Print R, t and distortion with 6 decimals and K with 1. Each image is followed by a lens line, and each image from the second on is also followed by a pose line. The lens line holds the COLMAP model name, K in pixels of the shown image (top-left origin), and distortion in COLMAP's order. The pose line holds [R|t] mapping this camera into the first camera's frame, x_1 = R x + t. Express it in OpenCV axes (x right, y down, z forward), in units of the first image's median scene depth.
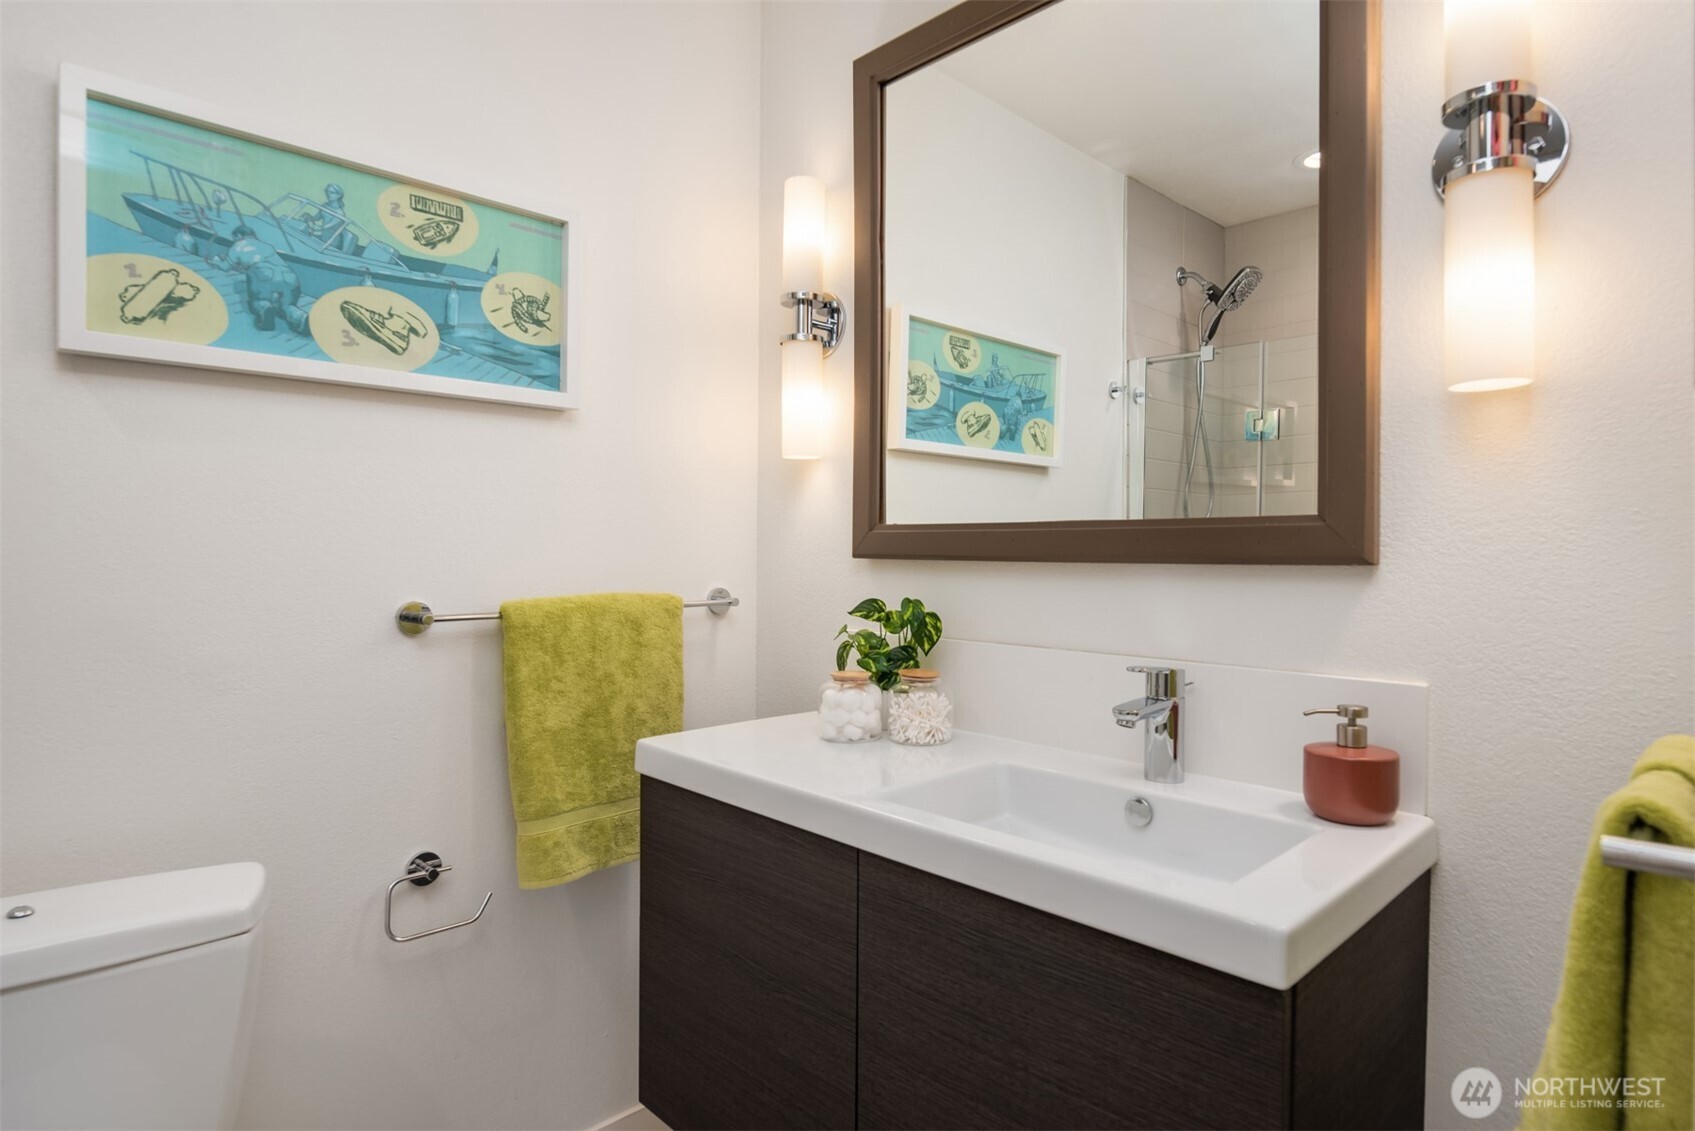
lens RADIAL K [[921.2, 0, 847.0], [0, 921.2, 558.2], [0, 0, 1]] dist [-0.011789, -0.001051]
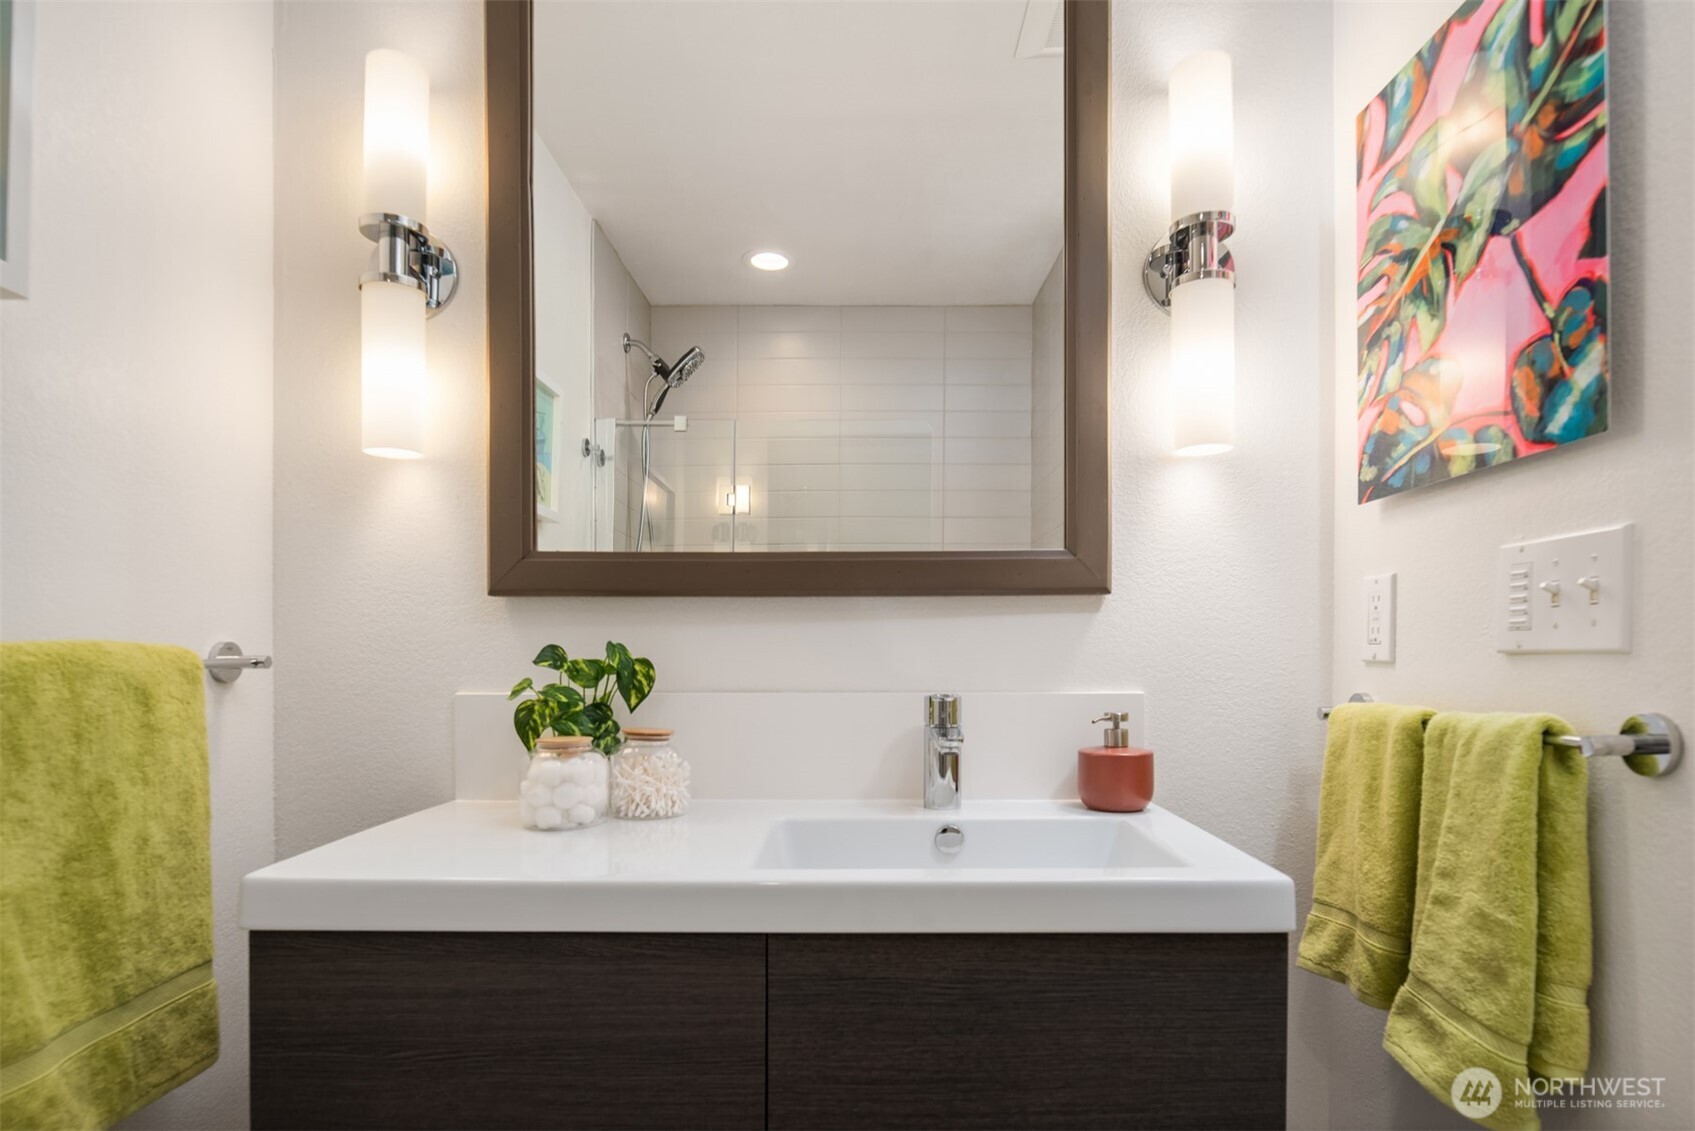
lens RADIAL K [[921.2, 0, 860.4], [0, 921.2, 662.3], [0, 0, 1]] dist [-0.011789, -0.001051]
pose [[0.695856, -0.016488, 0.717992, -0.350017], [0.013876, 0.999858, 0.009513, 0.055572], [-0.718047, 0.003343, 0.695986, 0.284059]]
